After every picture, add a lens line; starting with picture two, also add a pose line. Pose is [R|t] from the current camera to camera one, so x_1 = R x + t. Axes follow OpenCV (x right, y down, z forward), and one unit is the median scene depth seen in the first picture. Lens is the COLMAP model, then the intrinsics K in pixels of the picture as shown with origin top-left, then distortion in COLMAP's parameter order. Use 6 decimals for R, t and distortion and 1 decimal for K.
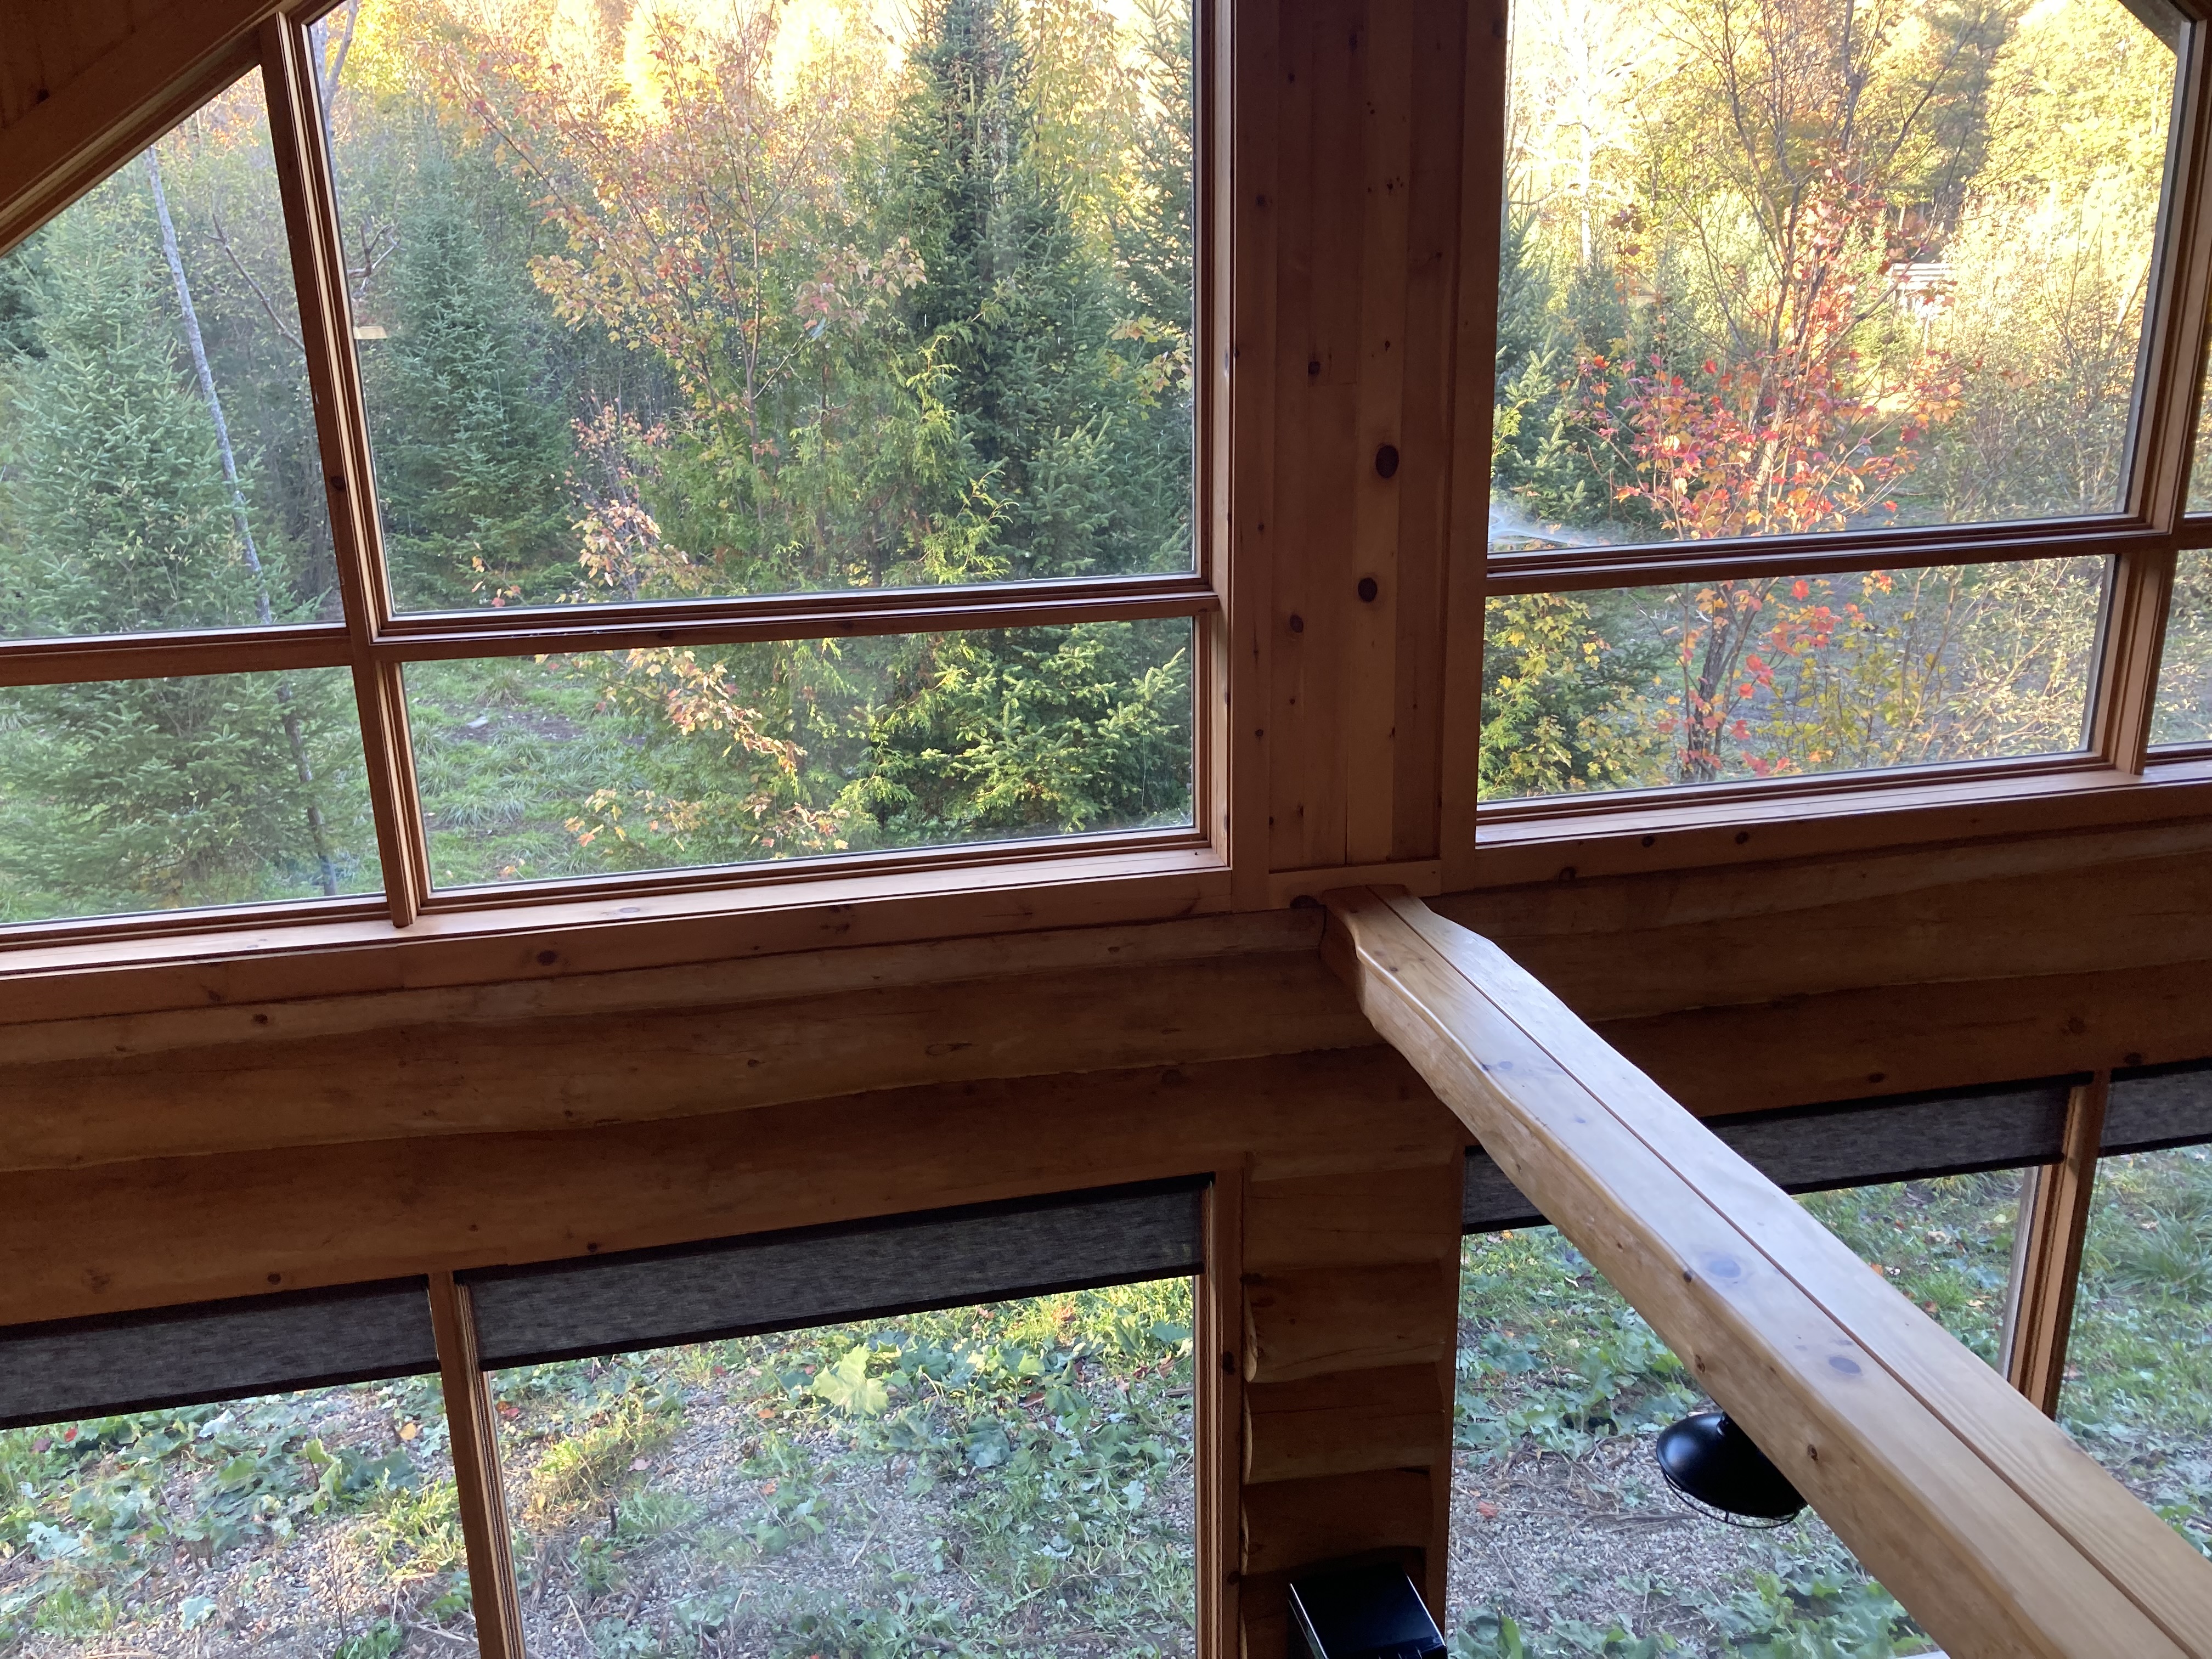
lens RADIAL K [[1818.6, 0, 1105.4], [0, 1818.6, 829.7], [0, 0, 1]] dist [0.013065, 0.004180]
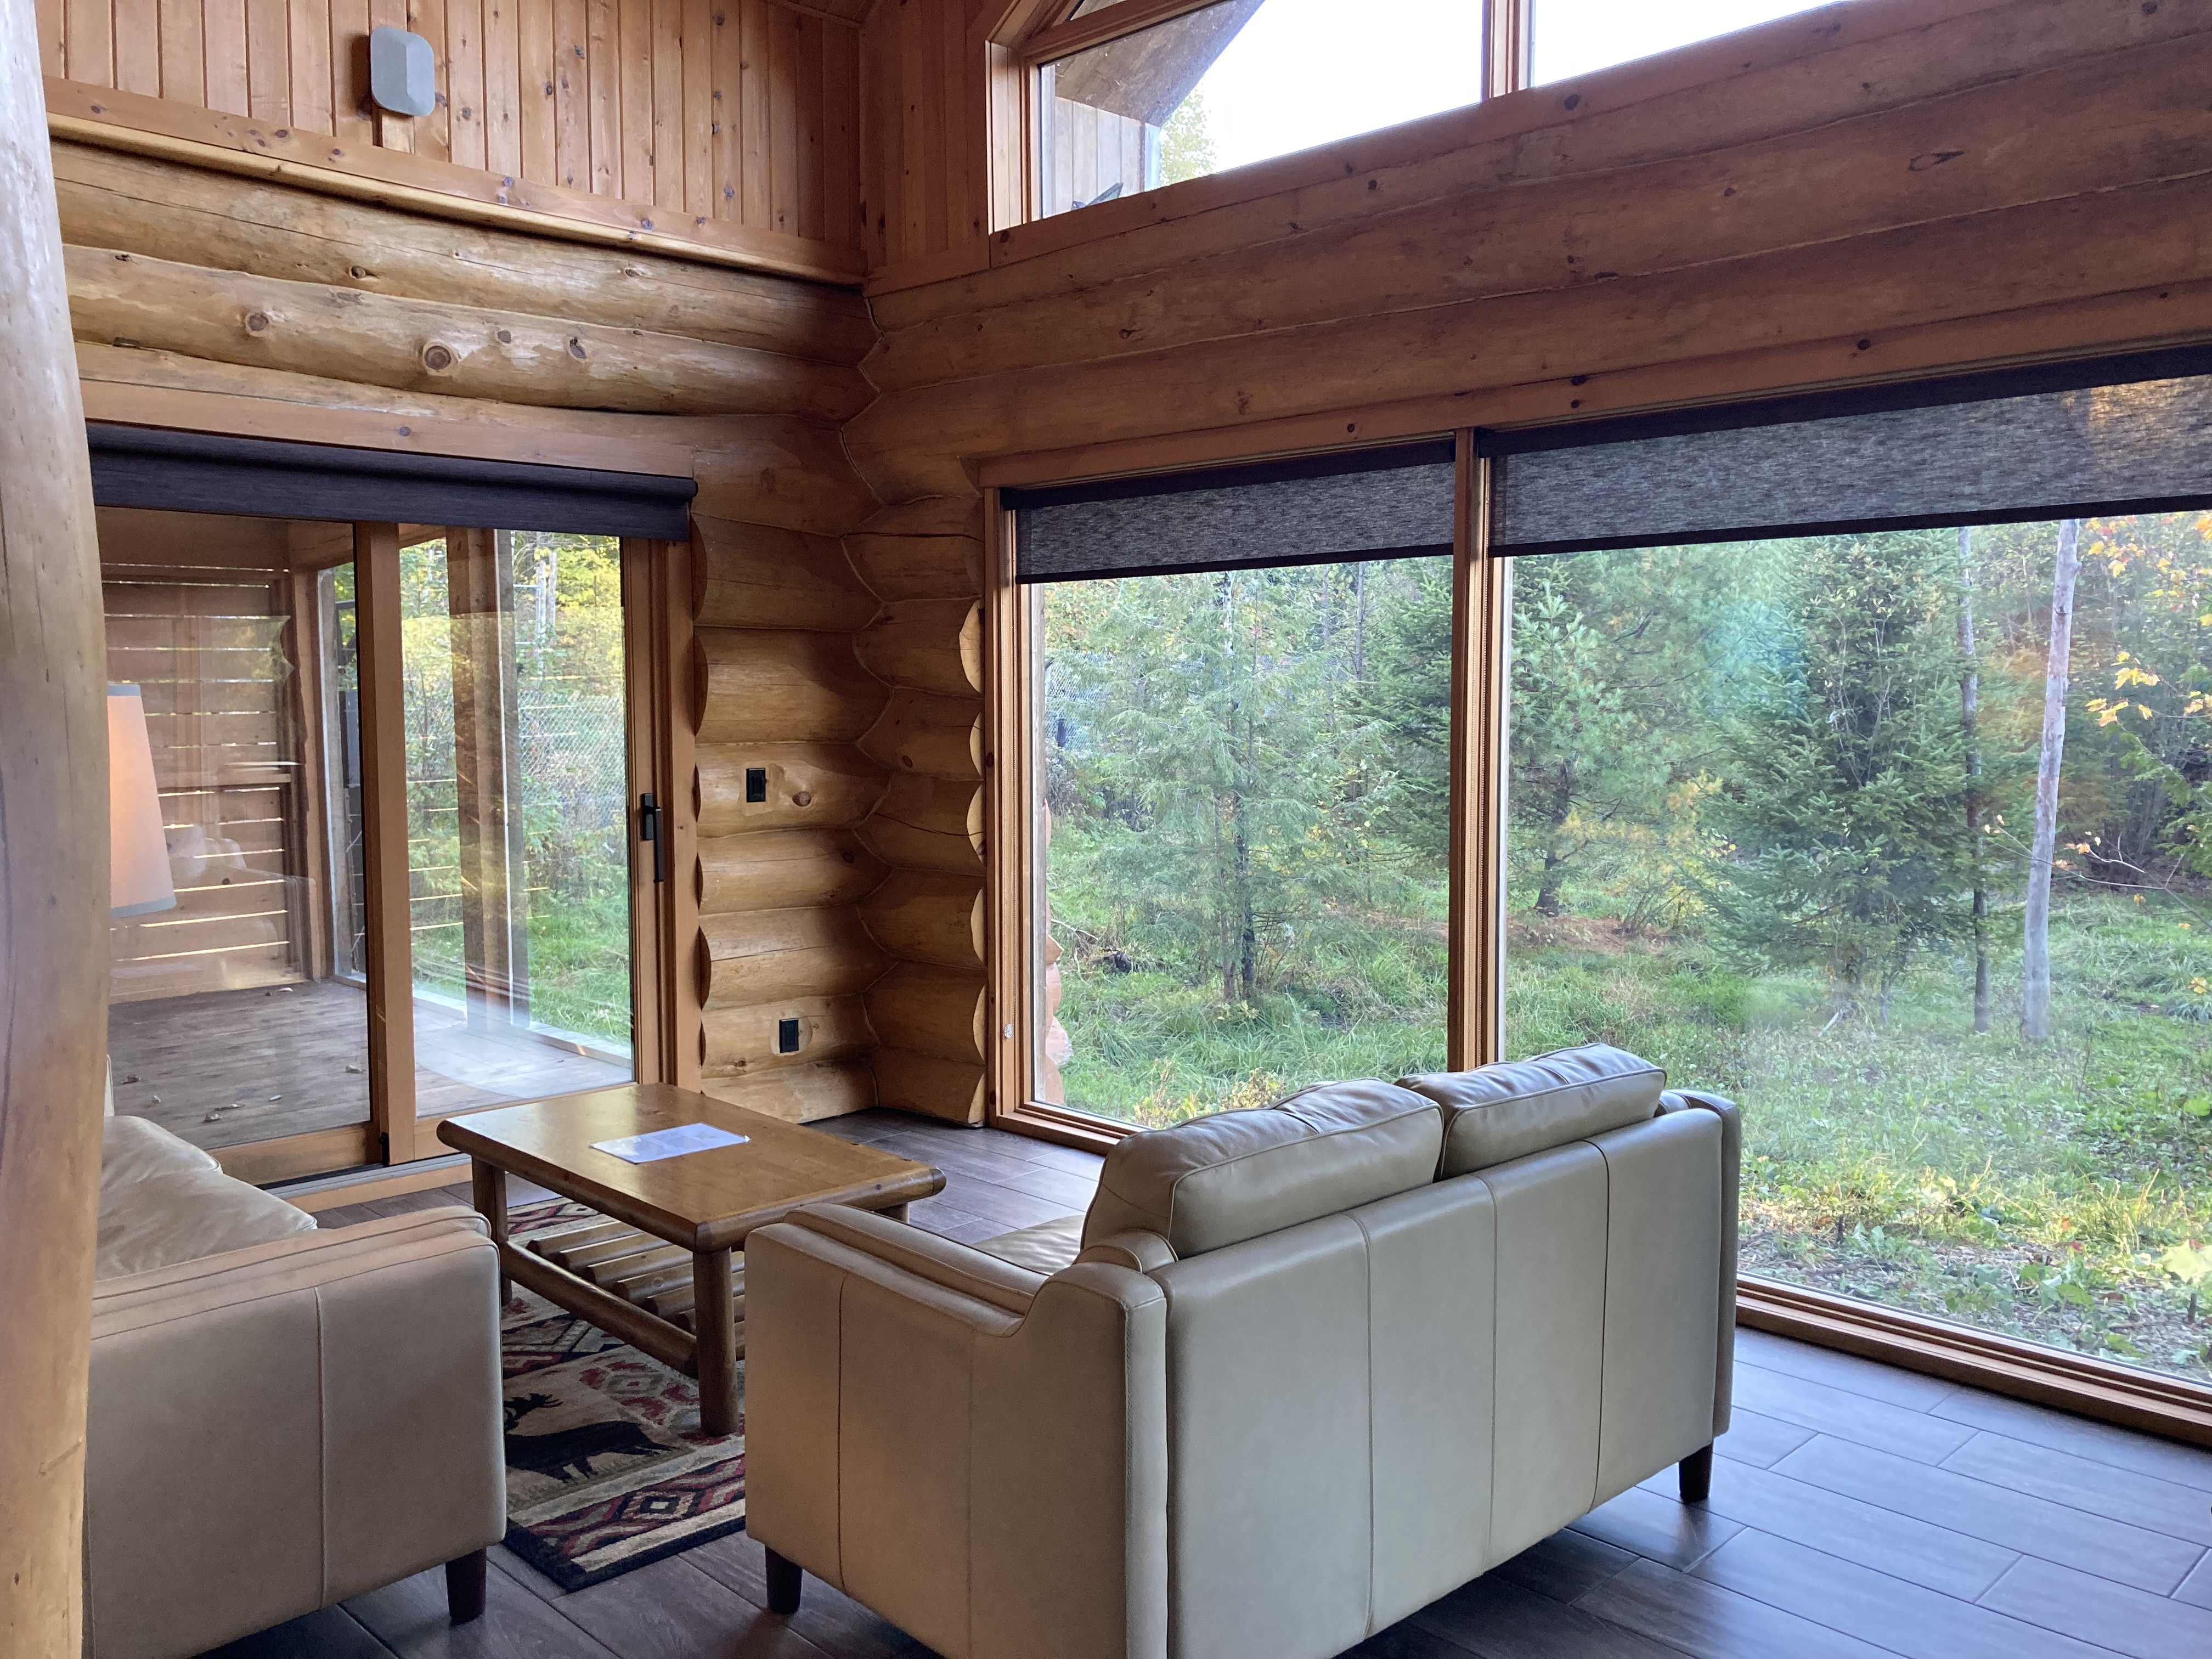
lens RADIAL K [[1818.6, 0, 1105.9], [0, 1818.6, 827.6], [0, 0, 1]] dist [0.013065, 0.004180]
pose [[0.549304, 0.085392, -0.831248, 0.473121], [-0.263986, 0.961554, -0.075669, 0.620052], [0.792828, 0.261004, 0.550728, 0.263031]]
